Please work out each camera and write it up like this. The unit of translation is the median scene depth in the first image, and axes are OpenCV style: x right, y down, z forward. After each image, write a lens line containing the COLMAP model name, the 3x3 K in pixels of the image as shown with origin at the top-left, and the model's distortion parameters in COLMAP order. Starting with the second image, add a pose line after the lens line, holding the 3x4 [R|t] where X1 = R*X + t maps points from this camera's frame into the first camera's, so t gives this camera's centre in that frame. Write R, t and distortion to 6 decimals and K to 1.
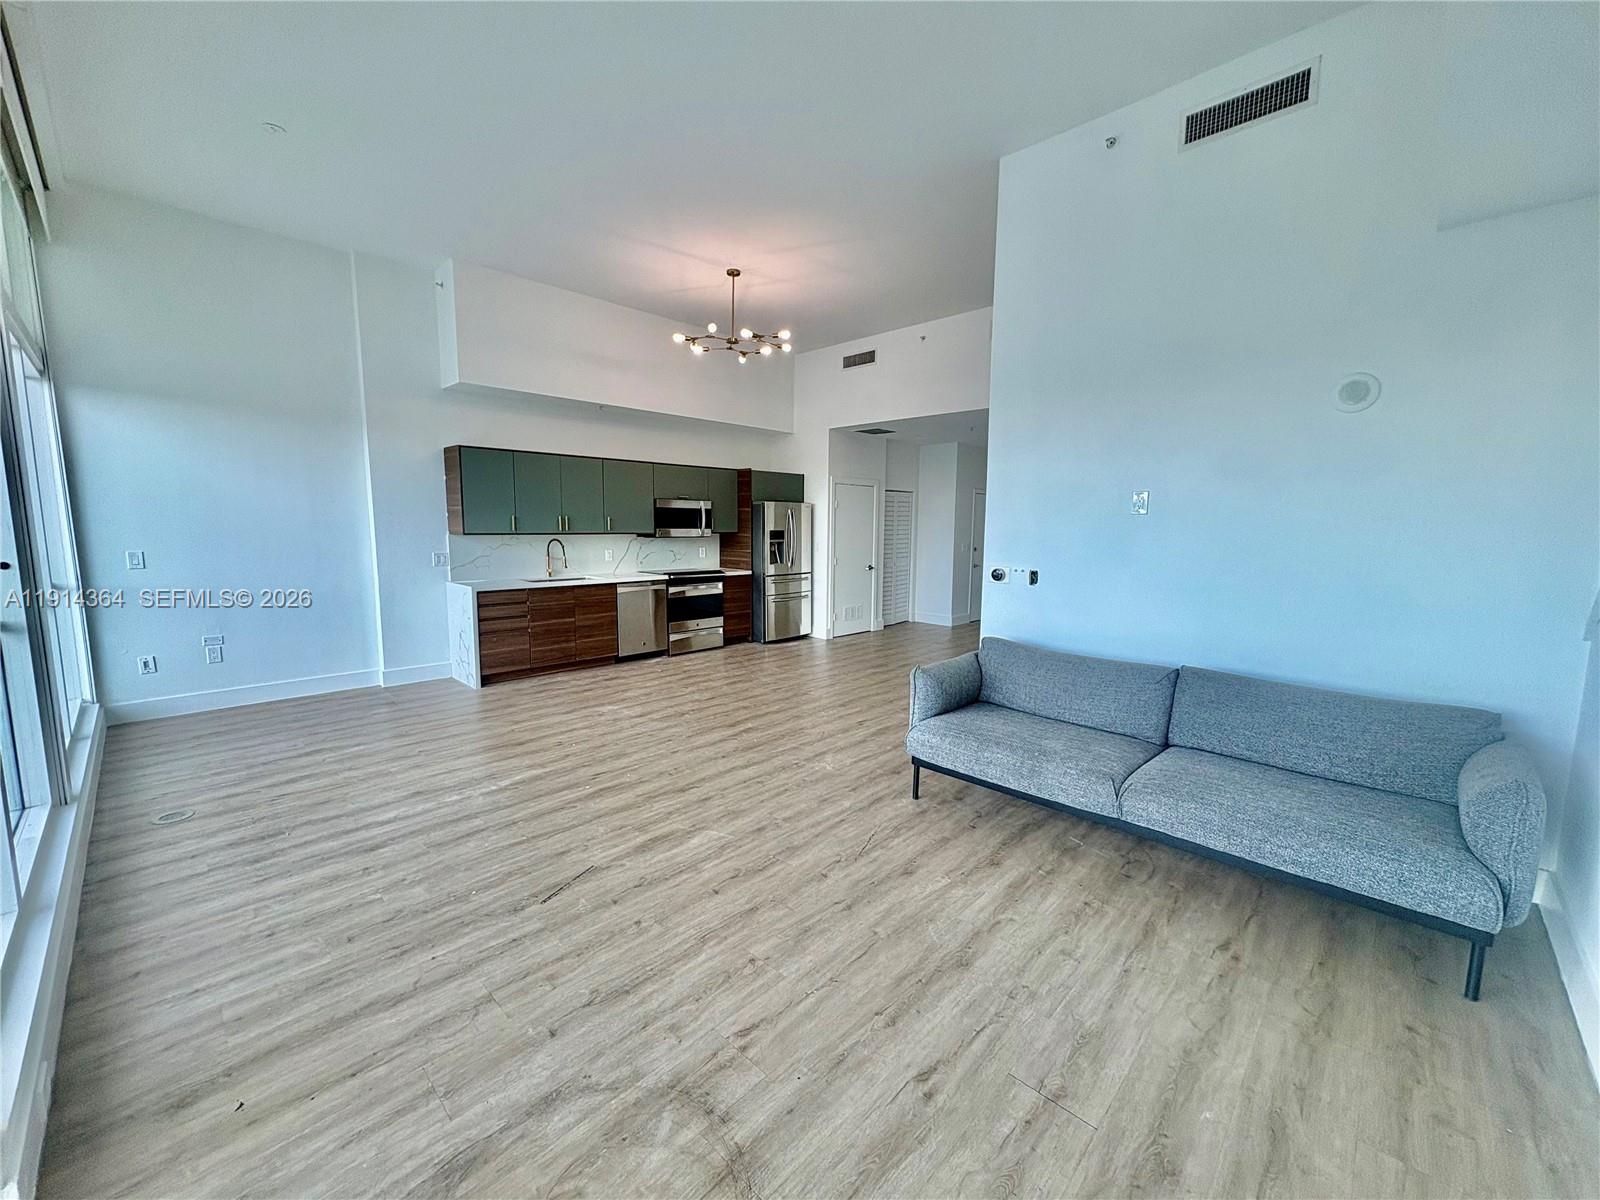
lens RADIAL K [[629.6, 0, 810.8], [0, 629.6, 601.8], [0, 0, 1]] dist [0.000558, 0.000881]
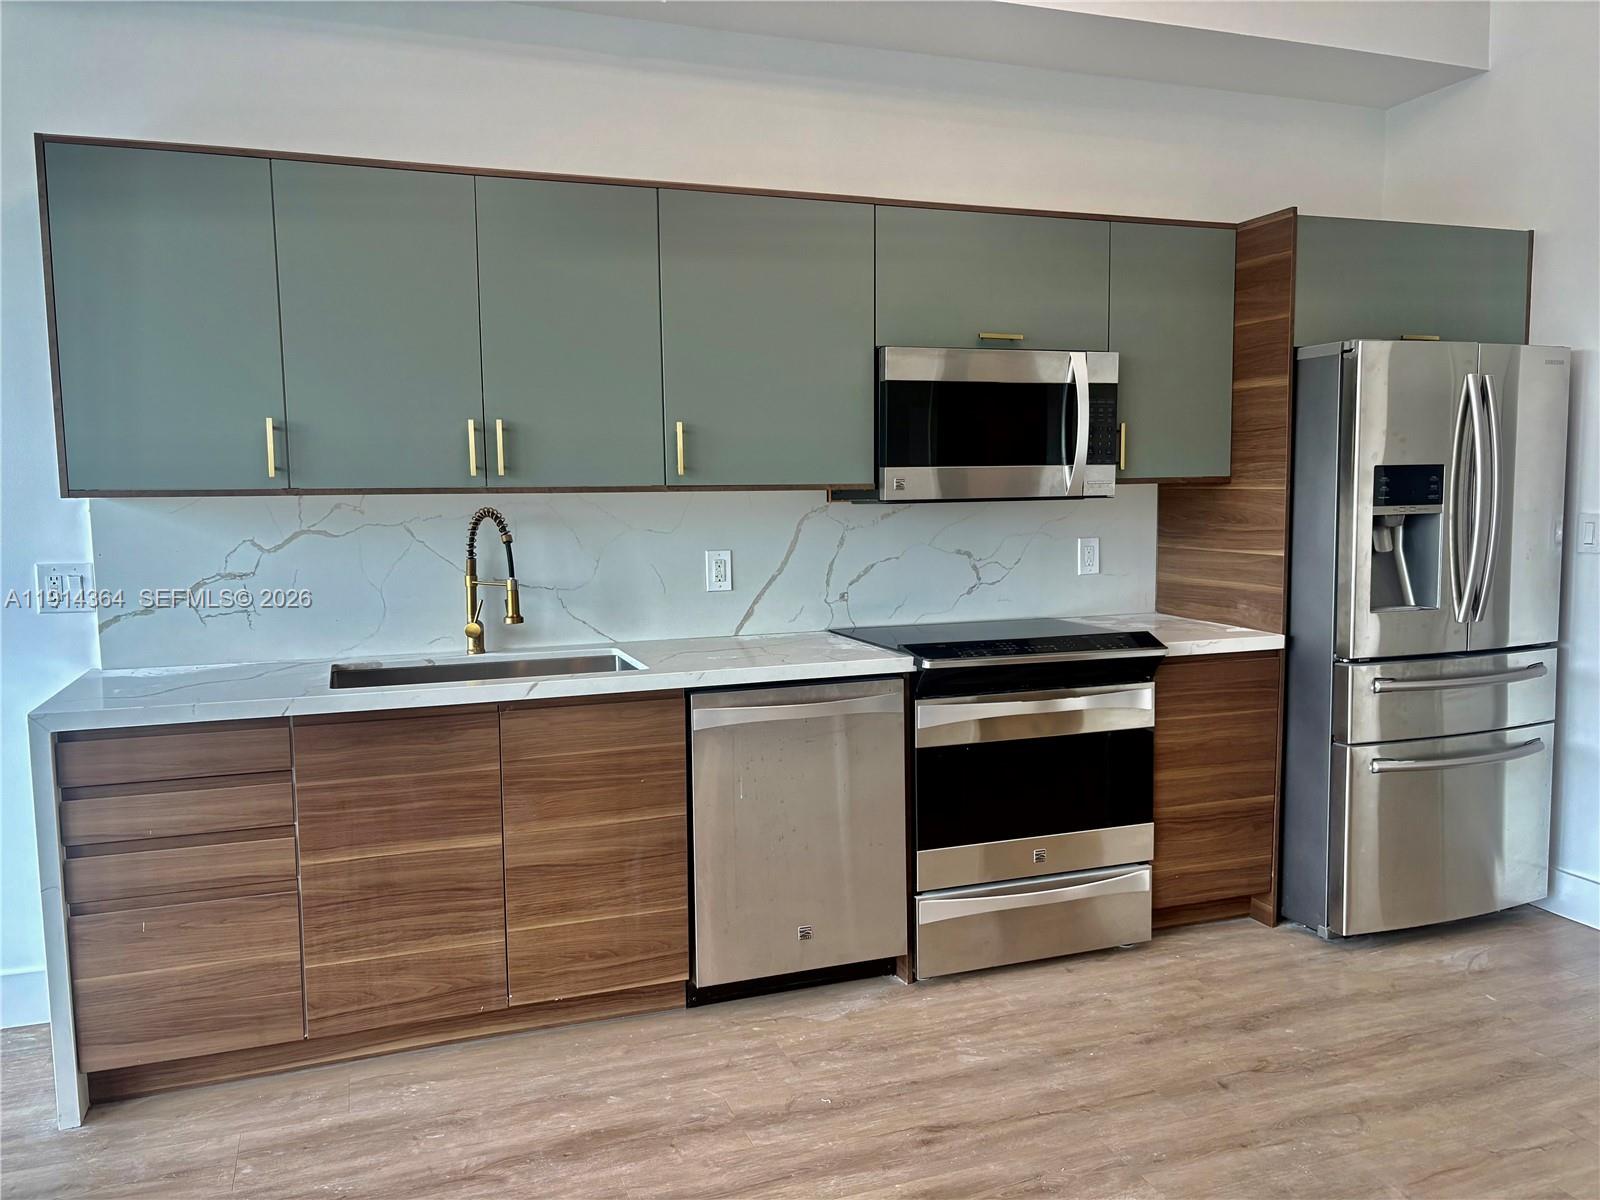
lens RADIAL K [[1198.7, 0, 842.3], [0, 1198.7, 609.6], [0, 0, 1]] dist [0.044594, -0.047920]
pose [[0.898328, 0.025877, -0.438563, -0.060414], [-0.033299, 0.999403, -0.009240, -0.067060], [0.438062, 0.022904, 0.898653, 0.702025]]
